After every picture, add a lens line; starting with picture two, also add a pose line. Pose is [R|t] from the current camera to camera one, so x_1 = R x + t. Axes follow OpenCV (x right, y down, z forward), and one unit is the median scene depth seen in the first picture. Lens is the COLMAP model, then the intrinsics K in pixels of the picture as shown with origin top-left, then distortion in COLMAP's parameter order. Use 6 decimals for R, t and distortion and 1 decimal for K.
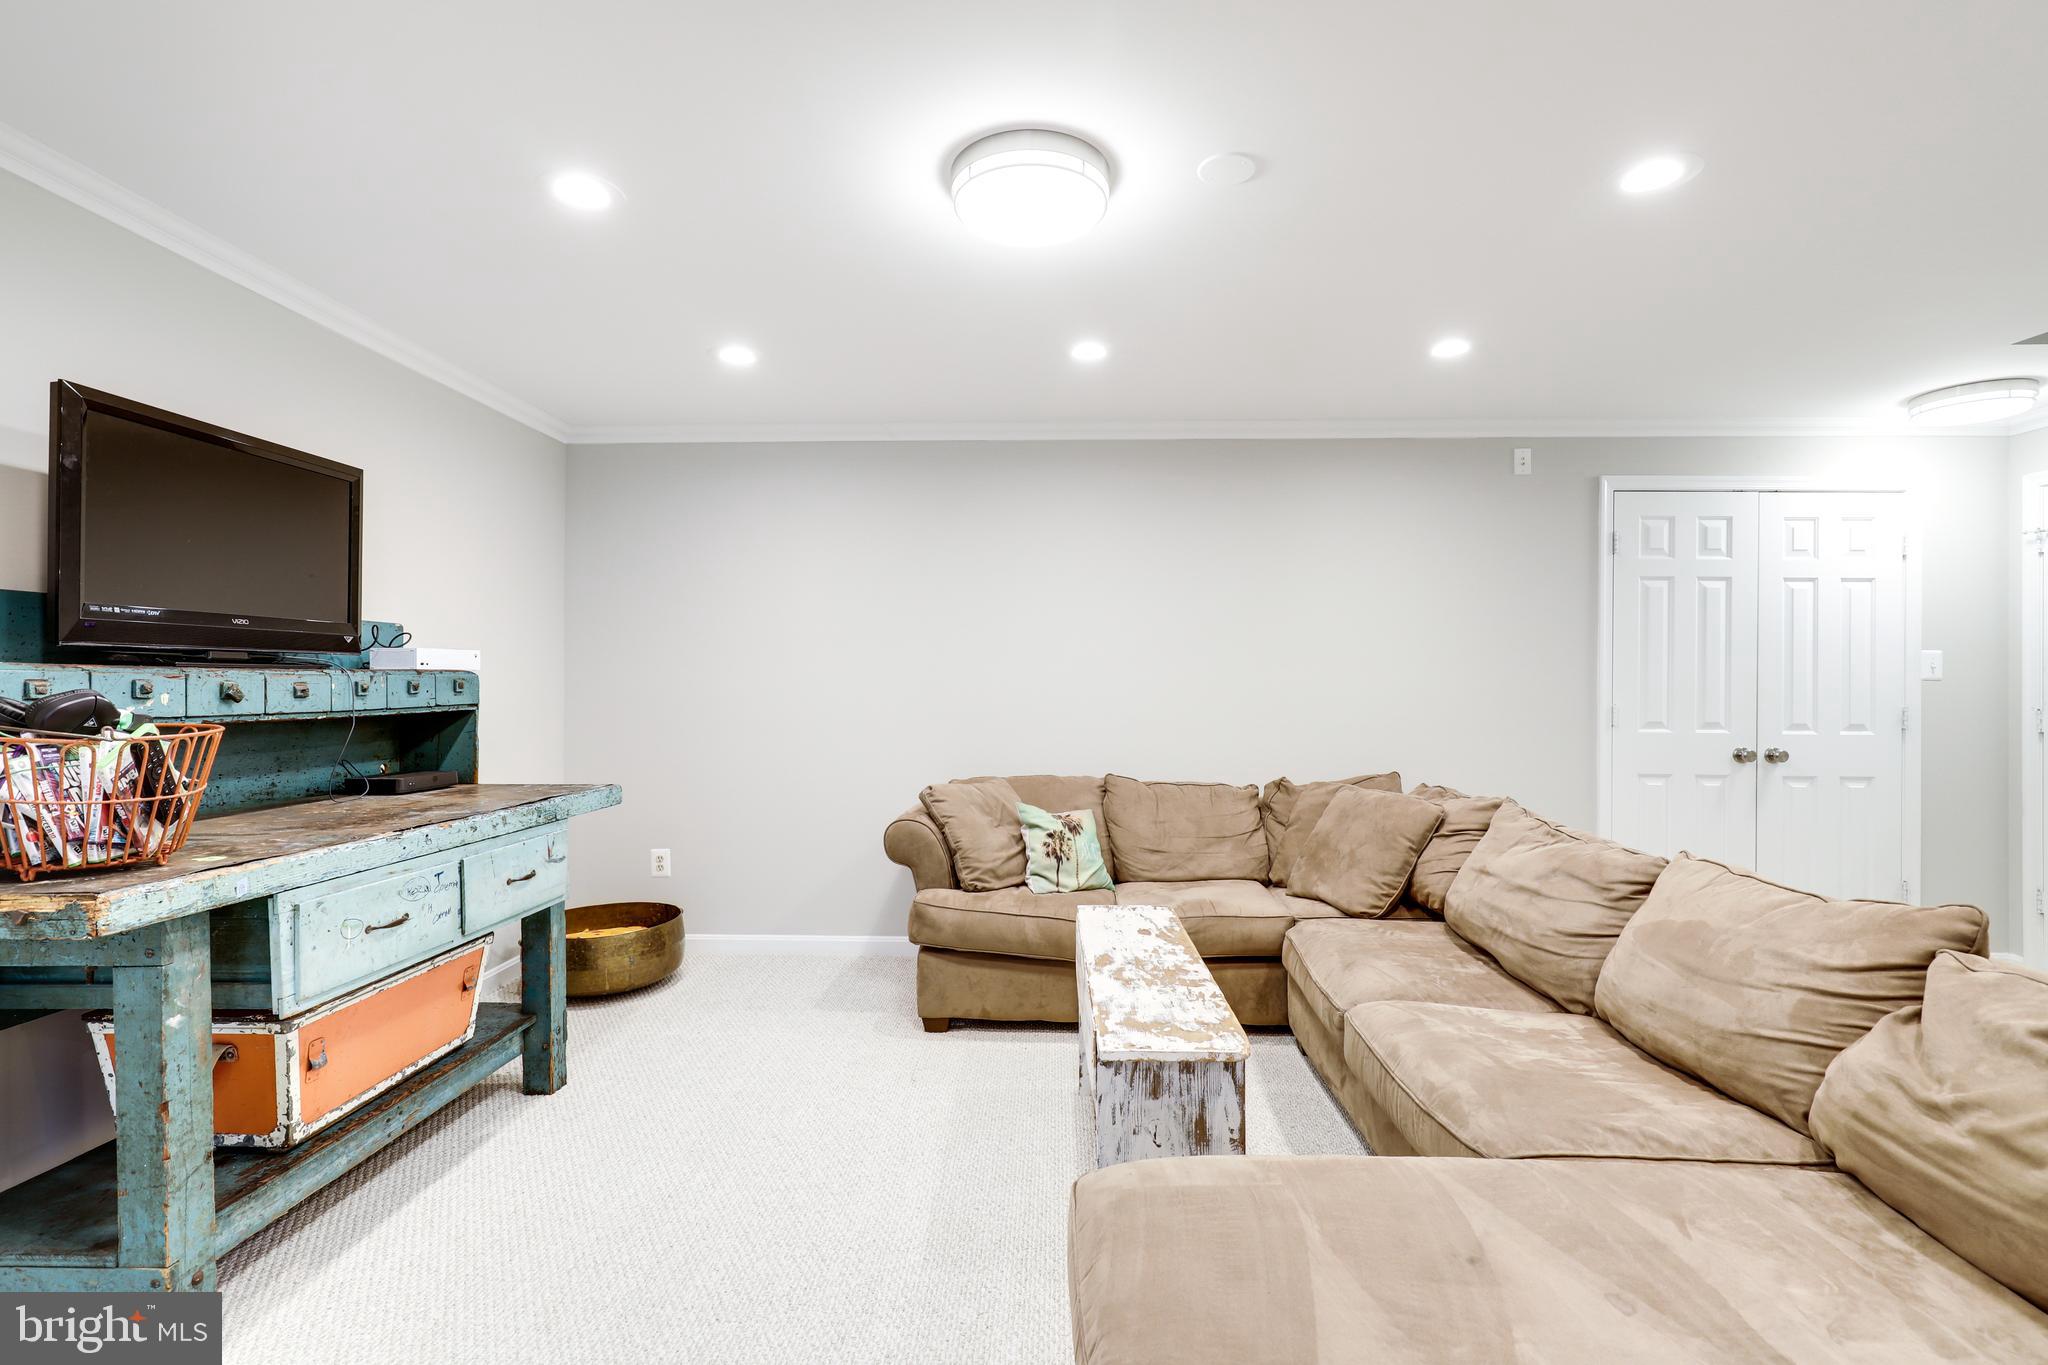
lens RADIAL K [[928.7, 0, 1016.8], [0, 928.7, 680.4], [0, 0, 1]] dist [0.001493, -0.000121]
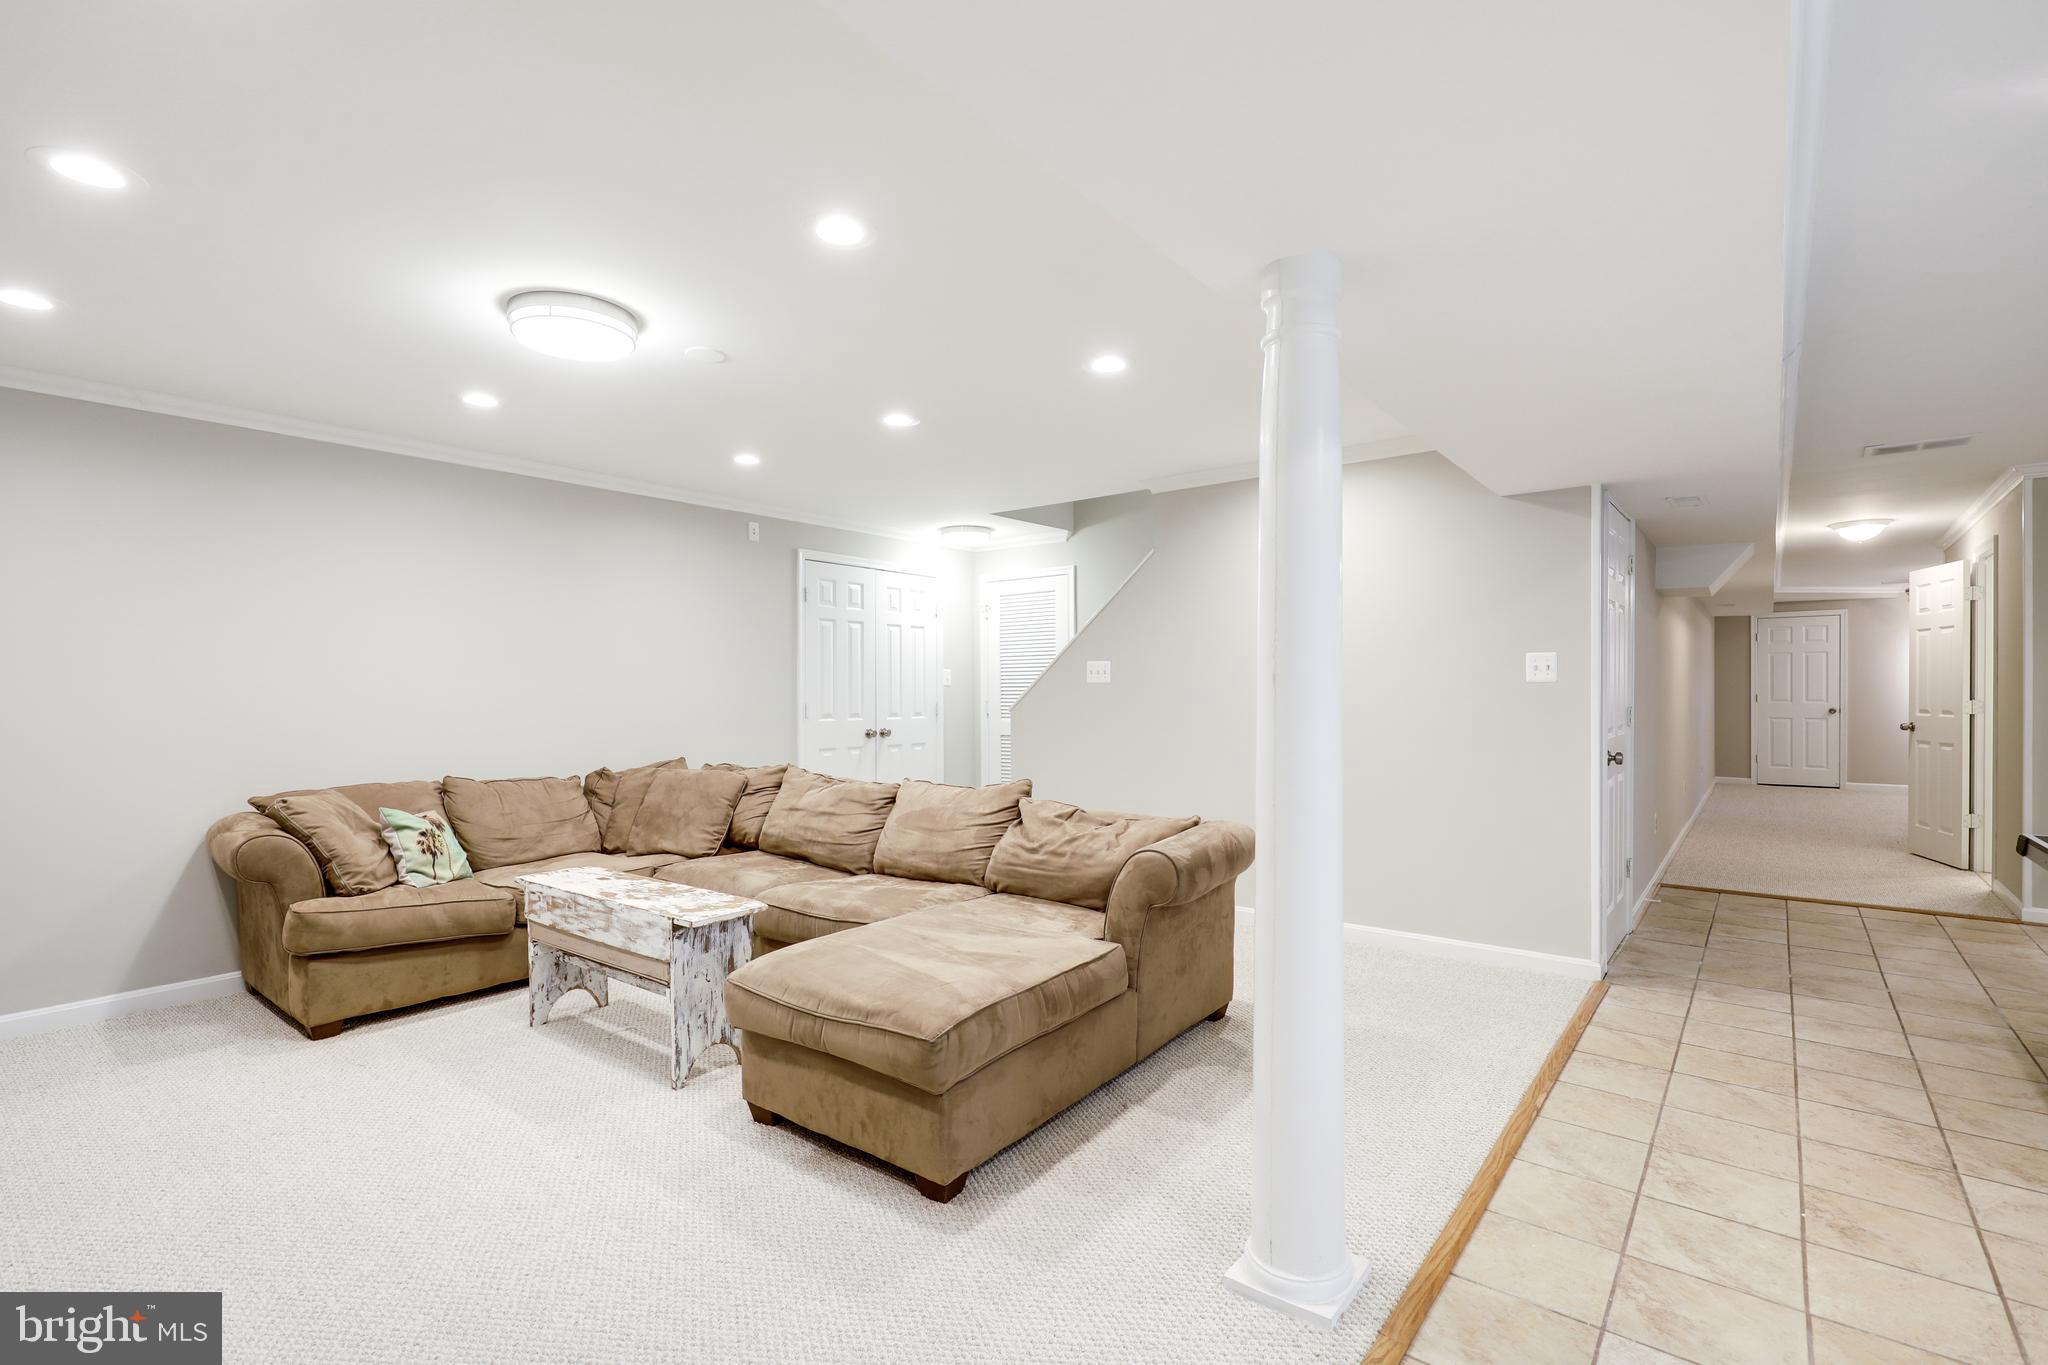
lens RADIAL K [[928.7, 0, 1026.8], [0, 928.7, 688.9], [0, 0, 1]] dist [0.001493, -0.000121]
pose [[0.592011, -0.005607, 0.805910, -0.455077], [0.003485, 0.999984, 0.004398, -0.003056], [-0.805922, 0.000205, 0.592021, -0.216256]]
